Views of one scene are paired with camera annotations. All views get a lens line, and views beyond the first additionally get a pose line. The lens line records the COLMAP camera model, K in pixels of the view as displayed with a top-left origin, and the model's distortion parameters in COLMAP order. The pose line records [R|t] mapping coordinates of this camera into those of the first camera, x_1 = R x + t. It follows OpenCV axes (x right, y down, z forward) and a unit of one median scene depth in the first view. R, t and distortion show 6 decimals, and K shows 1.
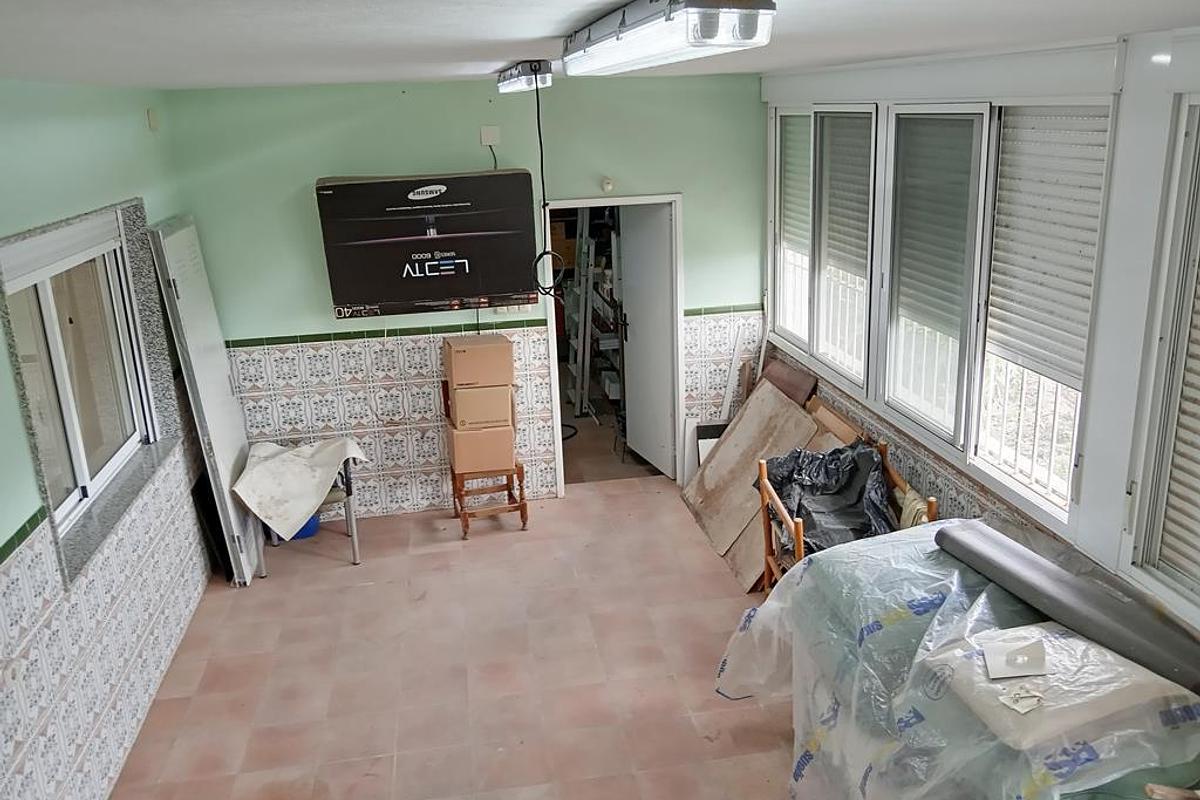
lens RADIAL K [[959.4, 0, 611.2], [0, 959.4, 397.1], [0, 0, 1]] dist [0.054632, -0.115022]
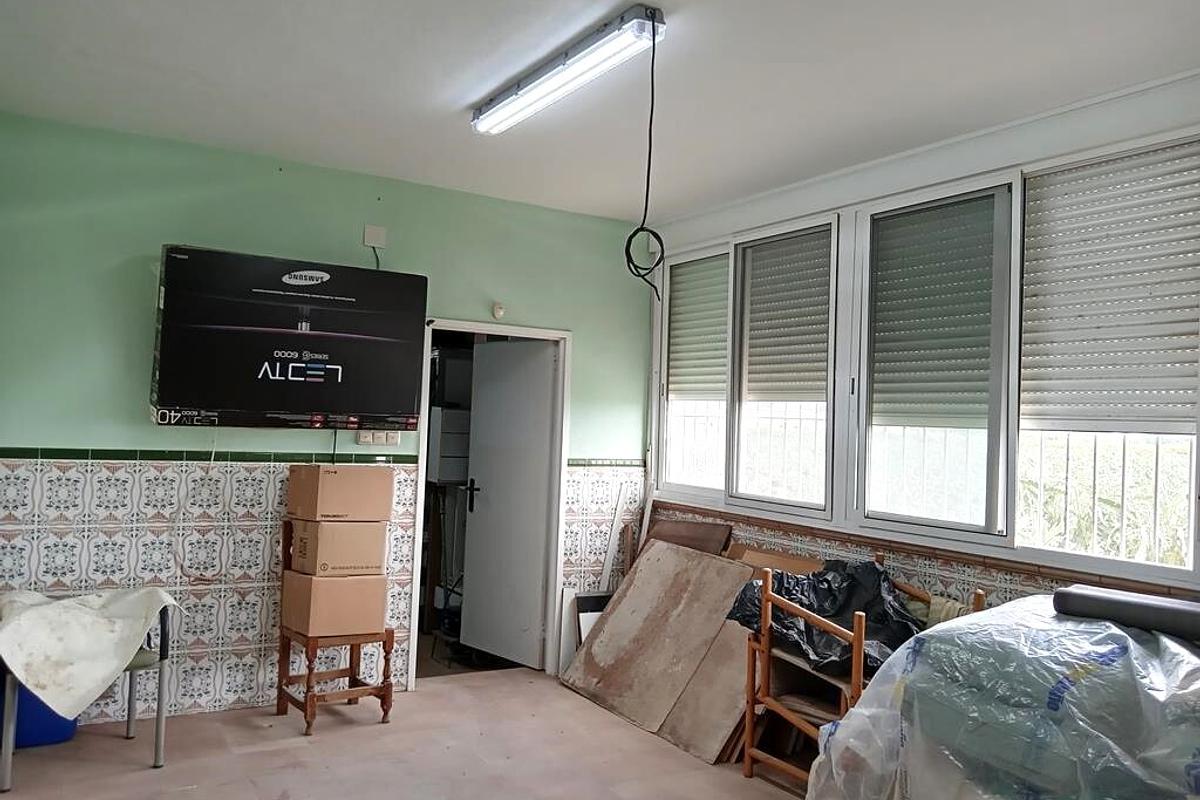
lens RADIAL K [[959.4, 0, 612.4], [0, 959.4, 402.2], [0, 0, 1]] dist [0.054632, -0.115022]
pose [[0.931329, 0.081217, 0.355007, -0.213947], [0.032459, 0.952424, -0.303044, 0.135070], [-0.362729, 0.293757, 0.884384, 0.194183]]
